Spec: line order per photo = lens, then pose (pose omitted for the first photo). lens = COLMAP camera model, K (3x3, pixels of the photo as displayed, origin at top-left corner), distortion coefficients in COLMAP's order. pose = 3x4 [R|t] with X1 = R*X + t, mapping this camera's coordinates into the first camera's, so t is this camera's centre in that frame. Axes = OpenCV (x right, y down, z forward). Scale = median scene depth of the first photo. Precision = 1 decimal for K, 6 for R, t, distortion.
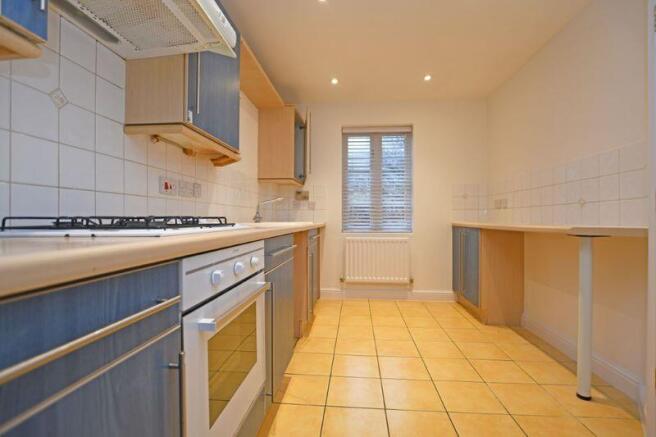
lens RADIAL K [[308.9, 0, 329.1], [0, 308.9, 219.1], [0, 0, 1]] dist [-0.022699, -0.000536]
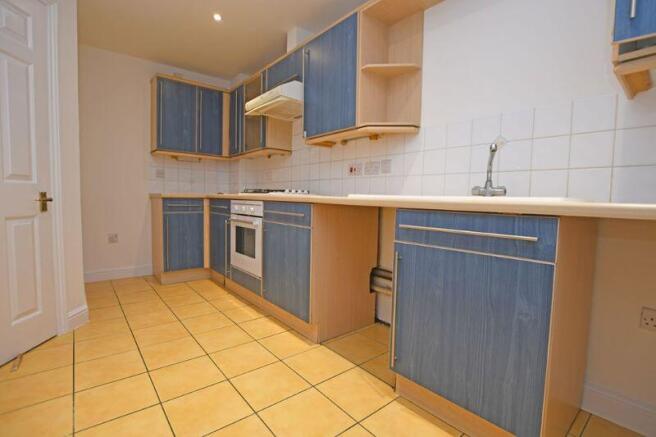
lens RADIAL K [[308.9, 0, 327.3], [0, 308.9, 216.9], [0, 0, 1]] dist [-0.022699, -0.000536]
pose [[-0.710279, 0.028146, -0.703357, 0.631583], [-0.021594, 0.997859, 0.061738, 0.031729], [0.703589, 0.059040, -0.708150, 2.024480]]
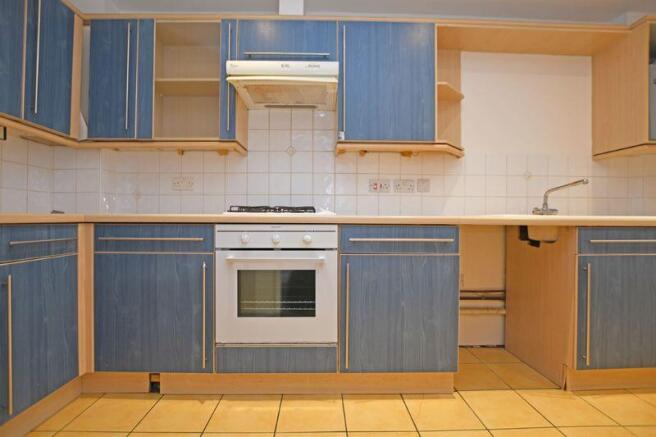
lens RADIAL K [[308.9, 0, 326.6], [0, 308.9, 217.2], [0, 0, 1]] dist [-0.022699, -0.000536]
pose [[0.111105, -0.006455, -0.993788, 0.774406], [-0.005245, 0.999961, -0.007081, 0.038010], [0.993795, 0.005999, 0.111067, 0.652529]]
